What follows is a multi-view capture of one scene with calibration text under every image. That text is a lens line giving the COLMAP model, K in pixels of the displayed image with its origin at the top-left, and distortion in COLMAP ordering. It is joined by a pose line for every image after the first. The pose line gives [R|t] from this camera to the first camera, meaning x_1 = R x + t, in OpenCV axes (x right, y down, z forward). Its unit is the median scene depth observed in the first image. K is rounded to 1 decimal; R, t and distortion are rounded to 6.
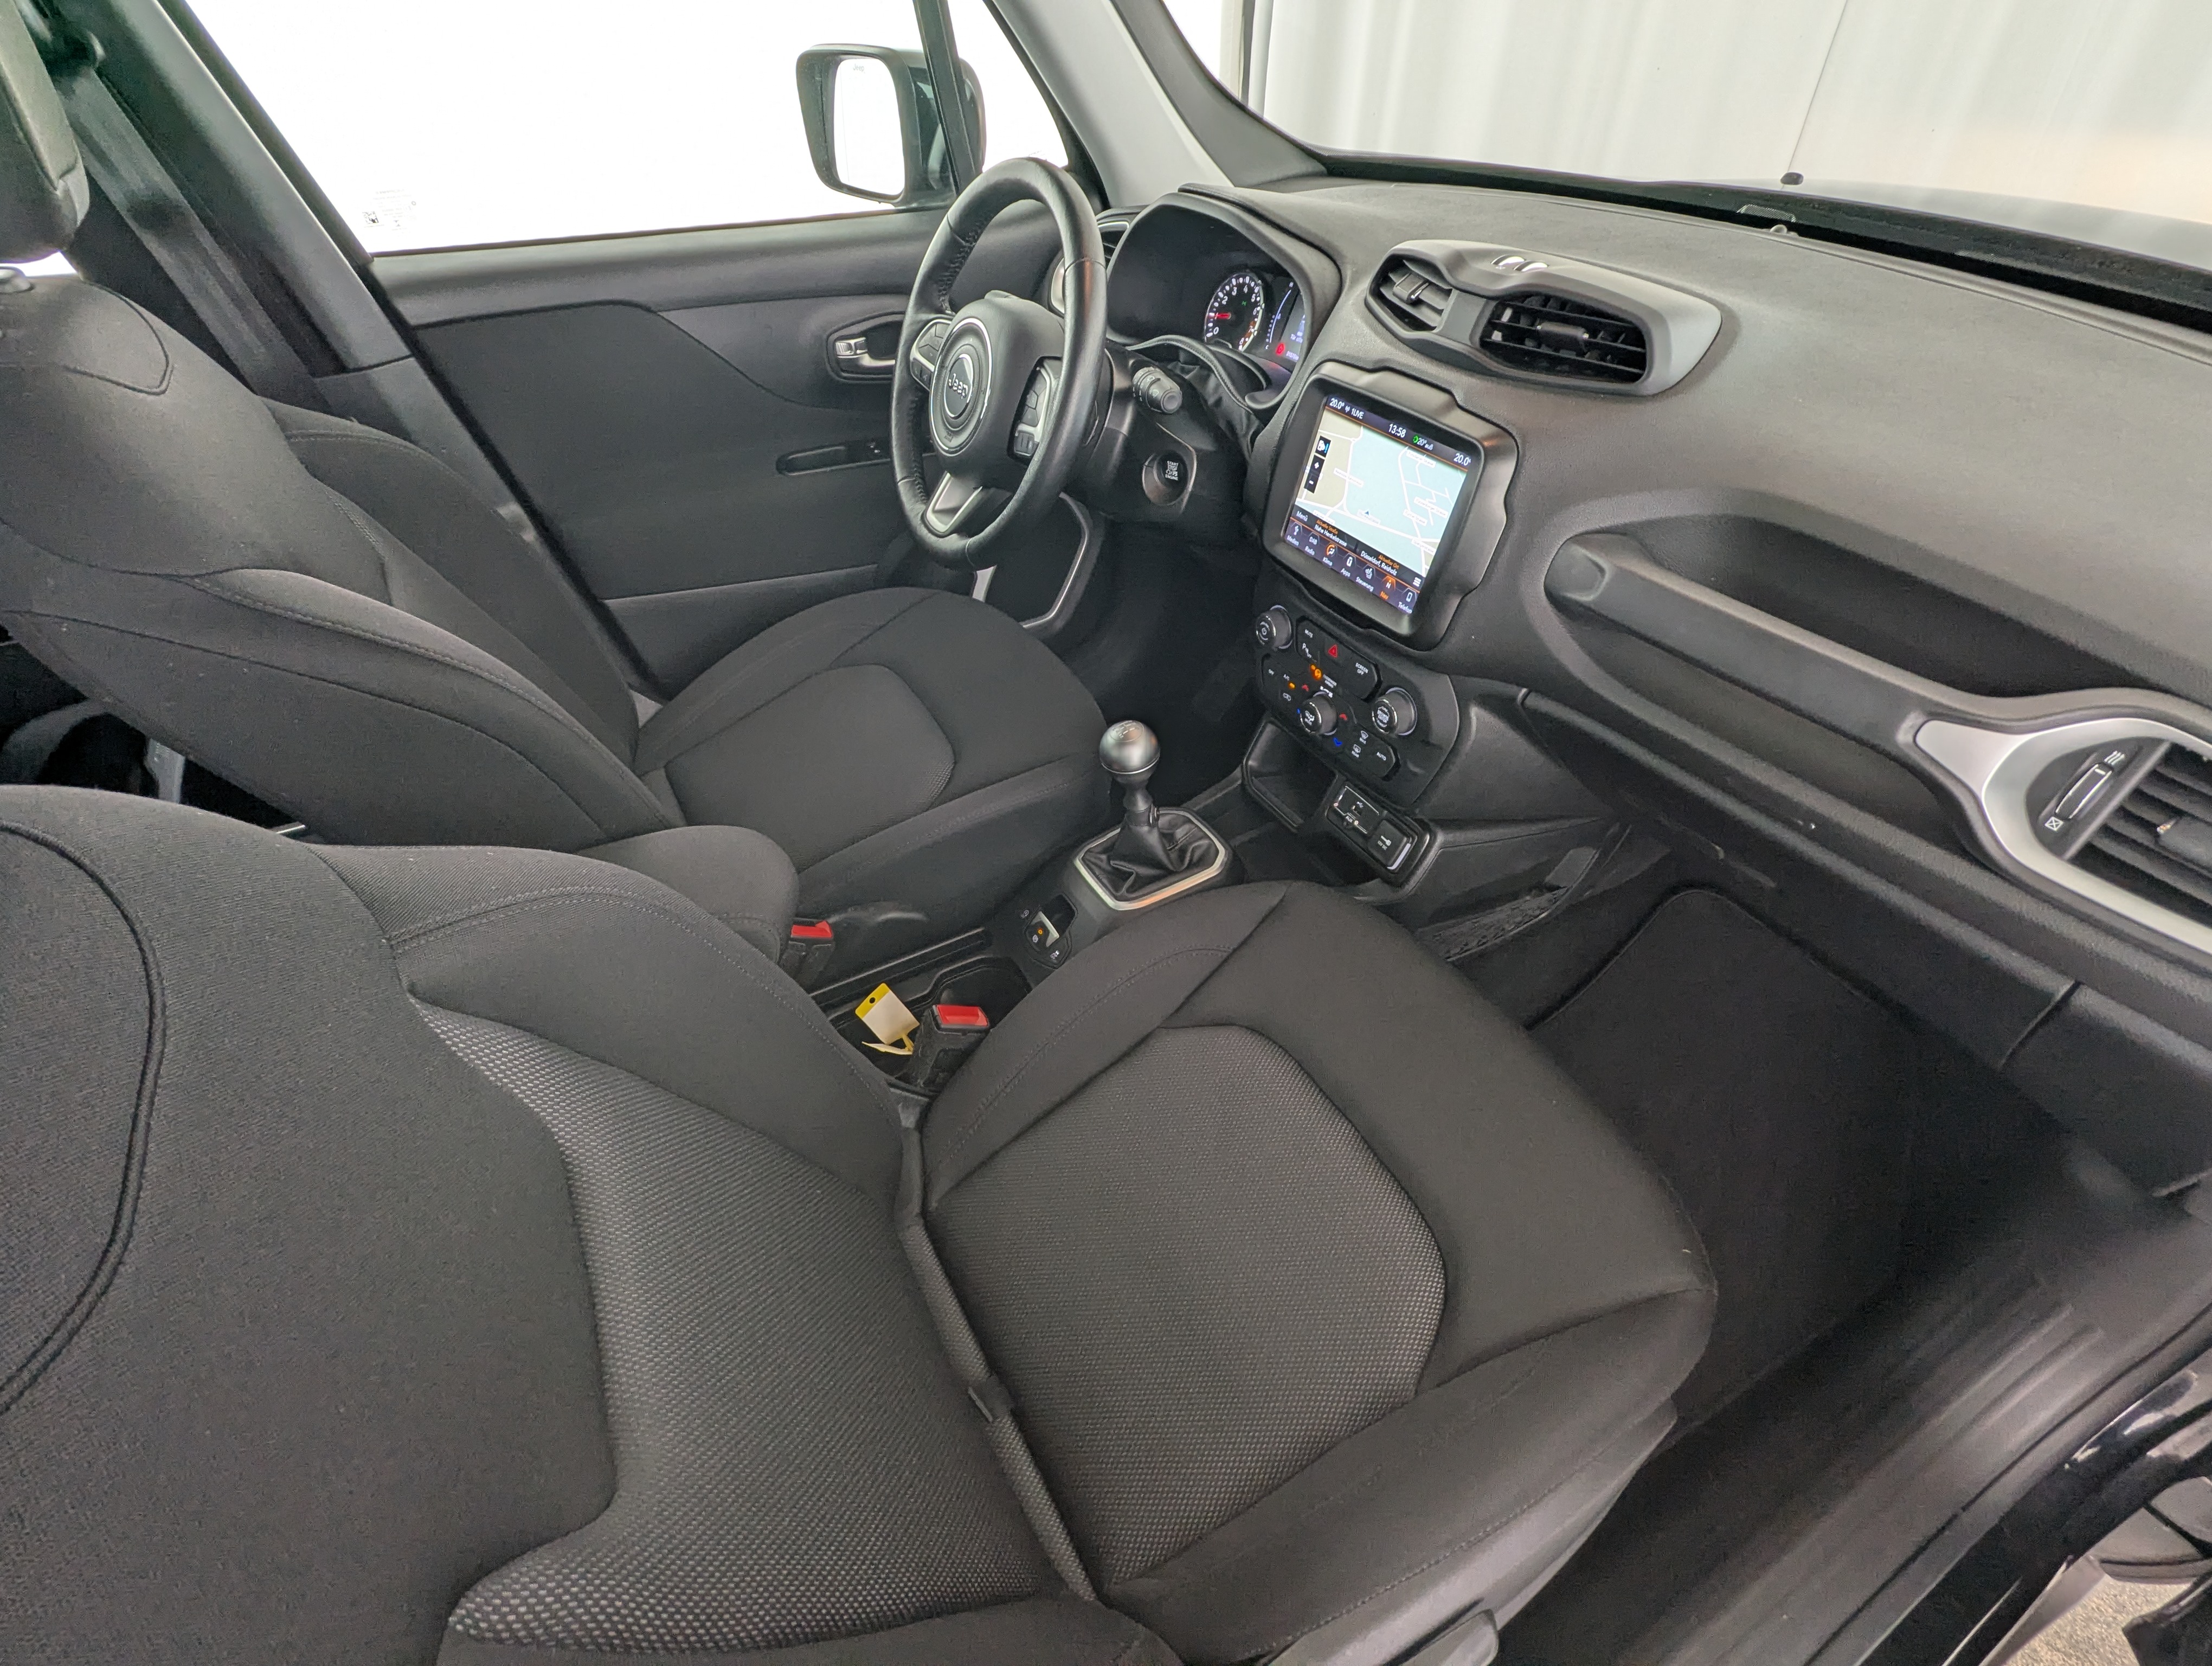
lens RADIAL K [[1051.7, 0, 1106.0], [0, 1051.7, 833.0], [0, 0, 1]] dist [0.000142, 0.000844]
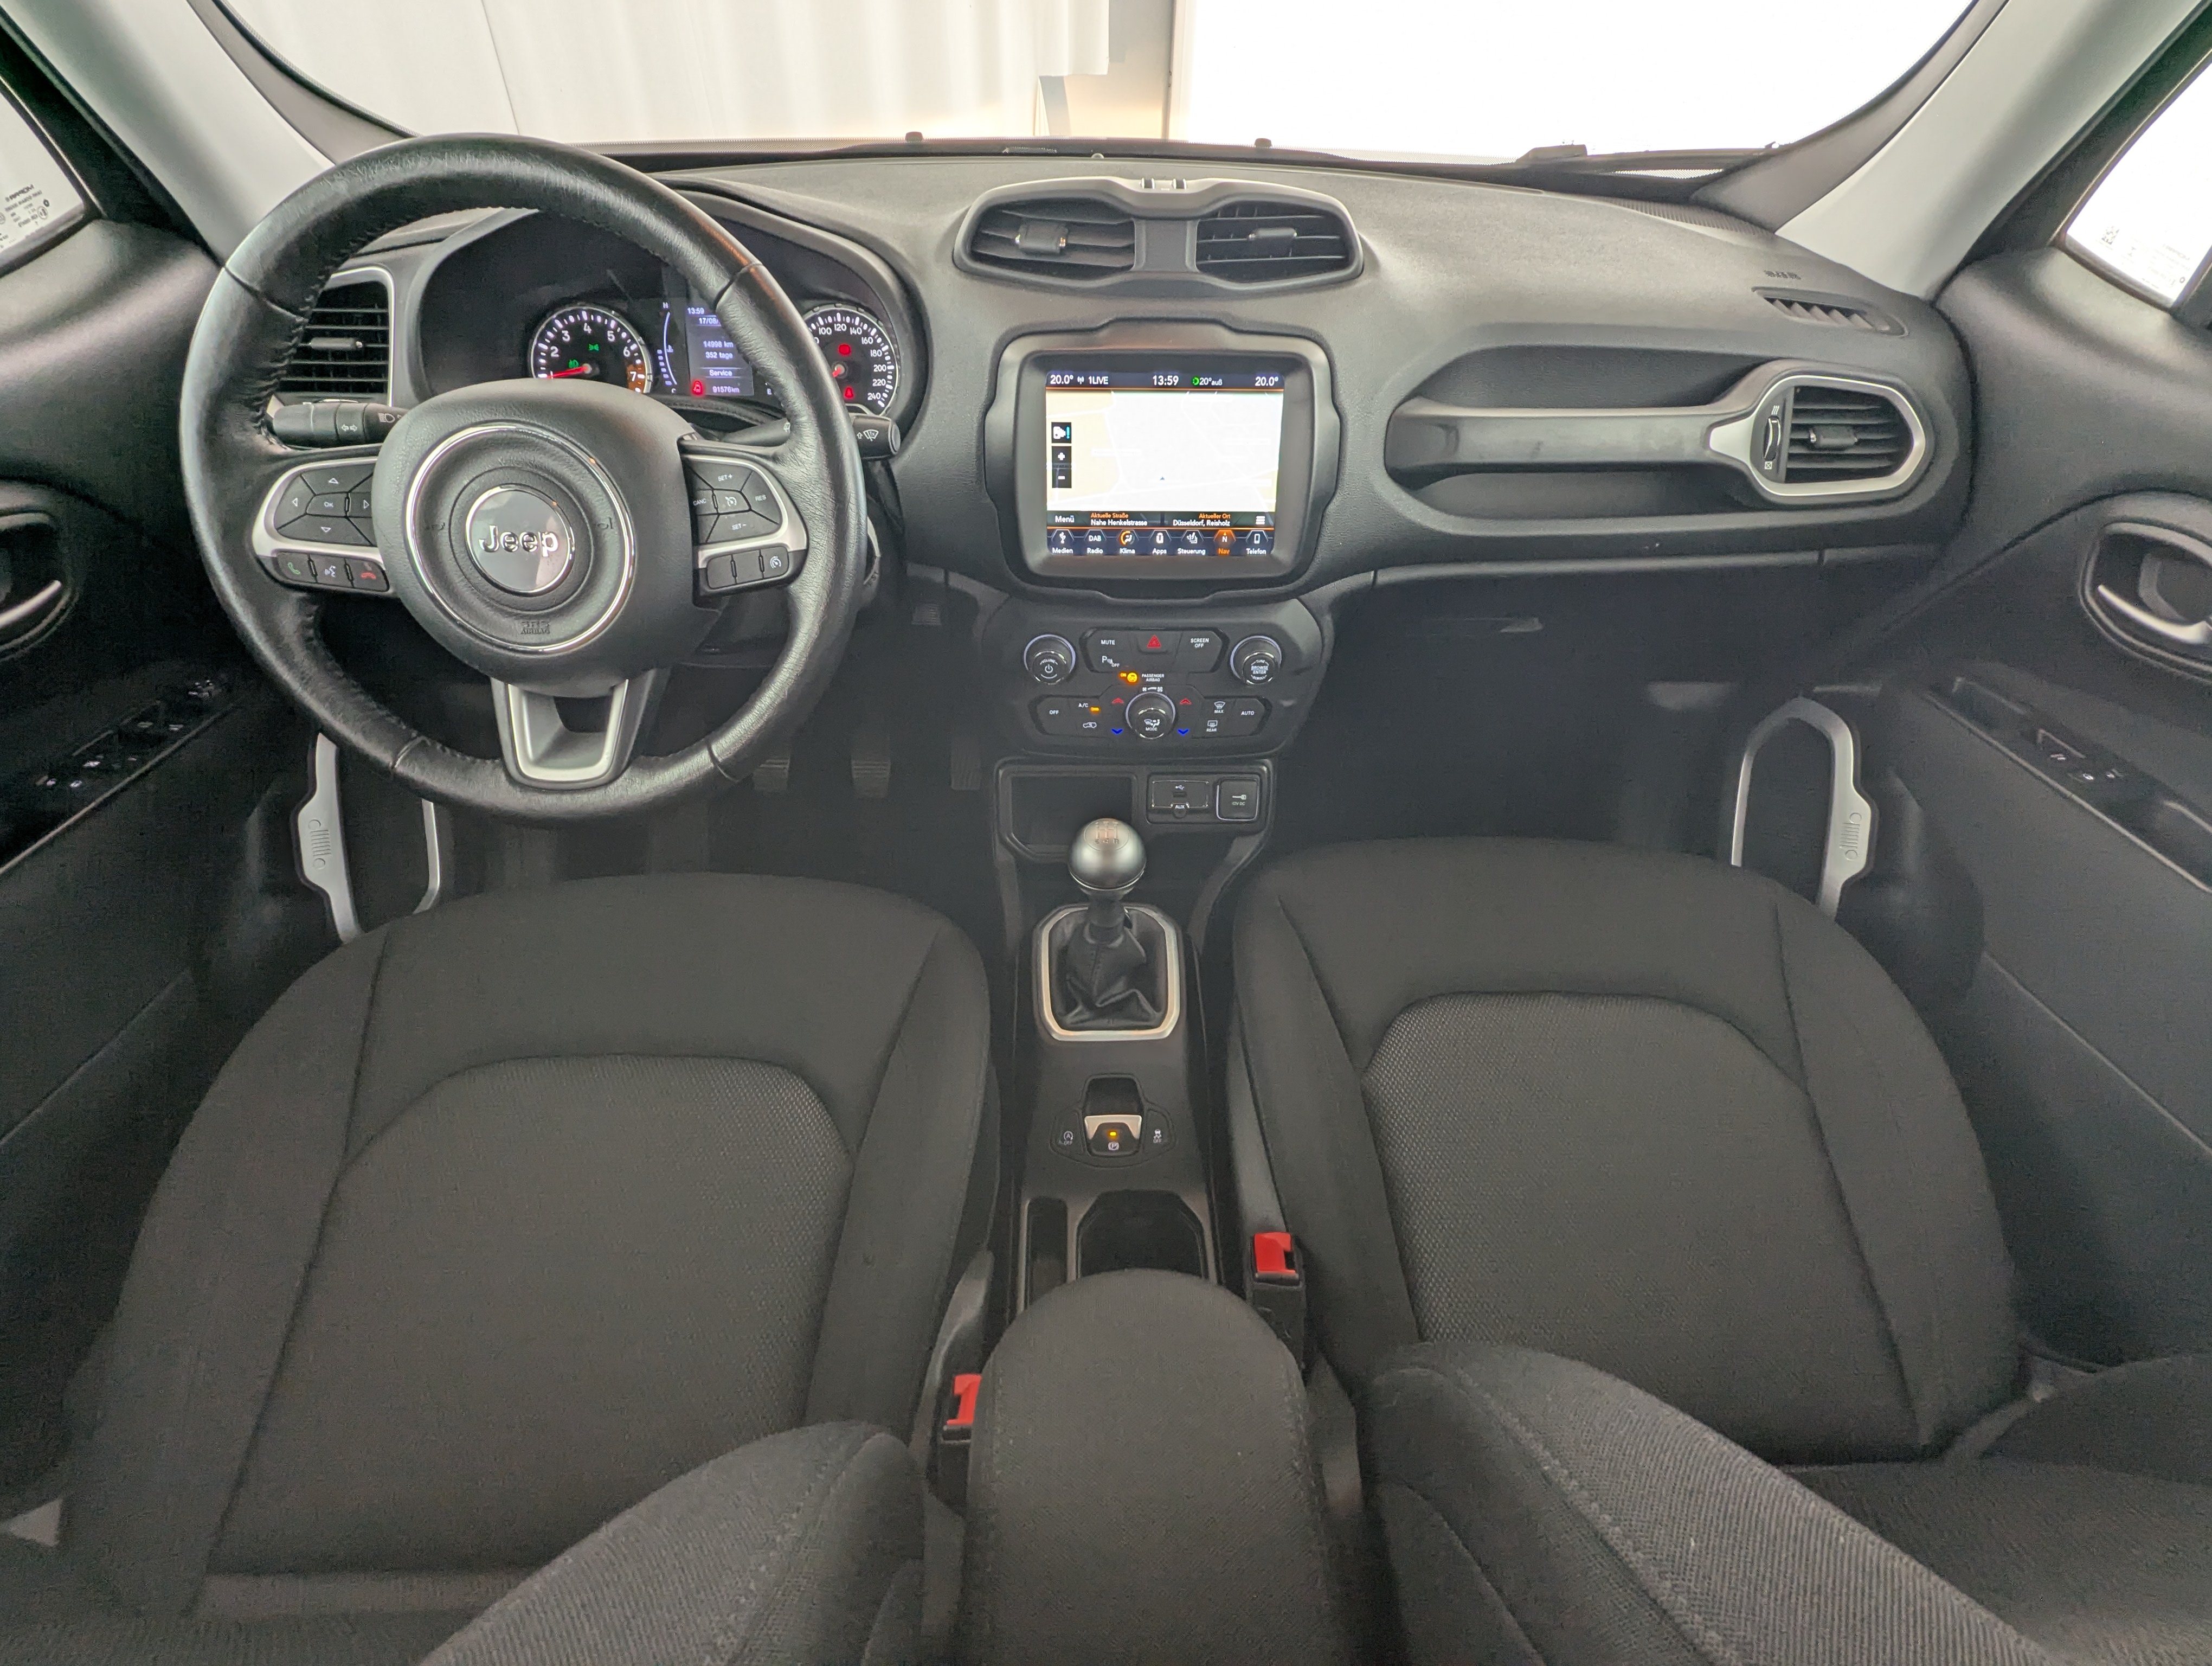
lens RADIAL K [[1046.4, 0, 1094.6], [0, 1046.4, 829.8], [0, 0, 1]] dist [-0.004032, 0.000517]
pose [[0.482523, -0.536037, 0.692703, -0.532673], [0.553772, 0.799438, 0.232886, -0.296498], [-0.678608, 0.271226, 0.682589, 0.503029]]
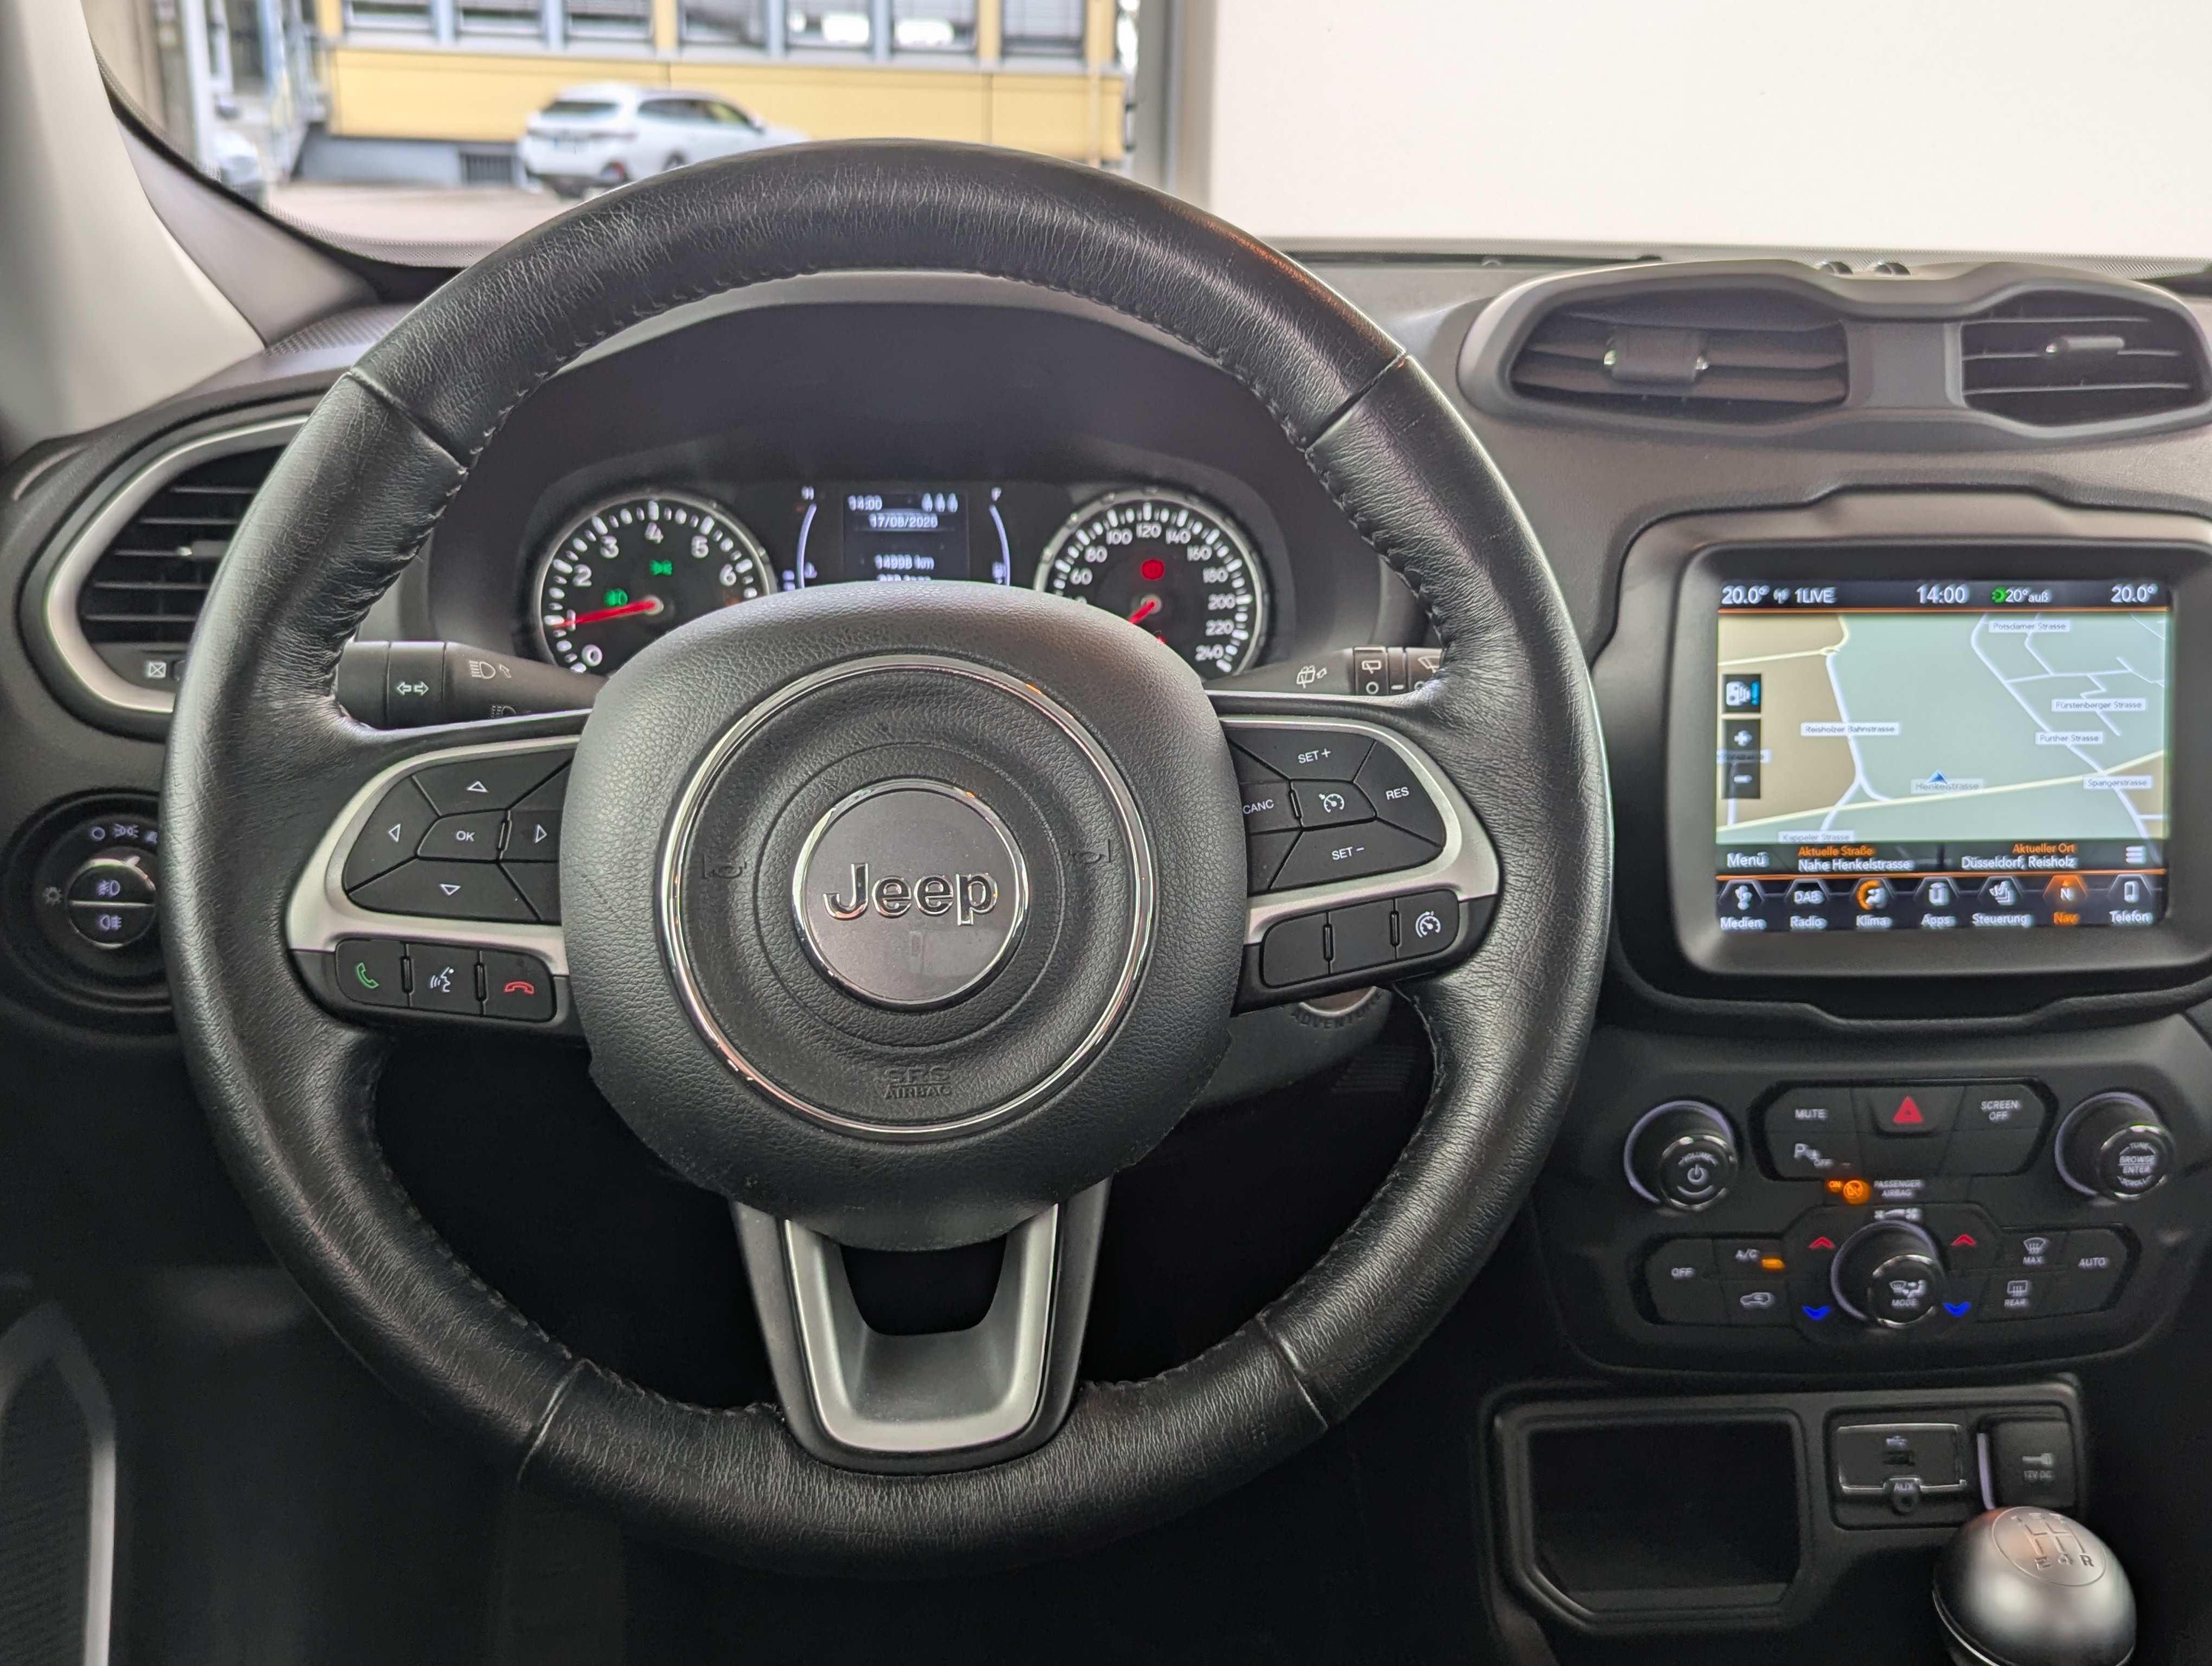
lens RADIAL K [[2092.2, 0, 1109.3], [0, 2092.2, 794.3], [0, 0, 1]] dist [0.049115, -0.007485]
pose [[0.409196, -0.262495, 0.873874, -0.645952], [0.571919, 0.820028, -0.021483, -0.465177], [-0.710962, 0.508576, 0.485678, 0.799934]]
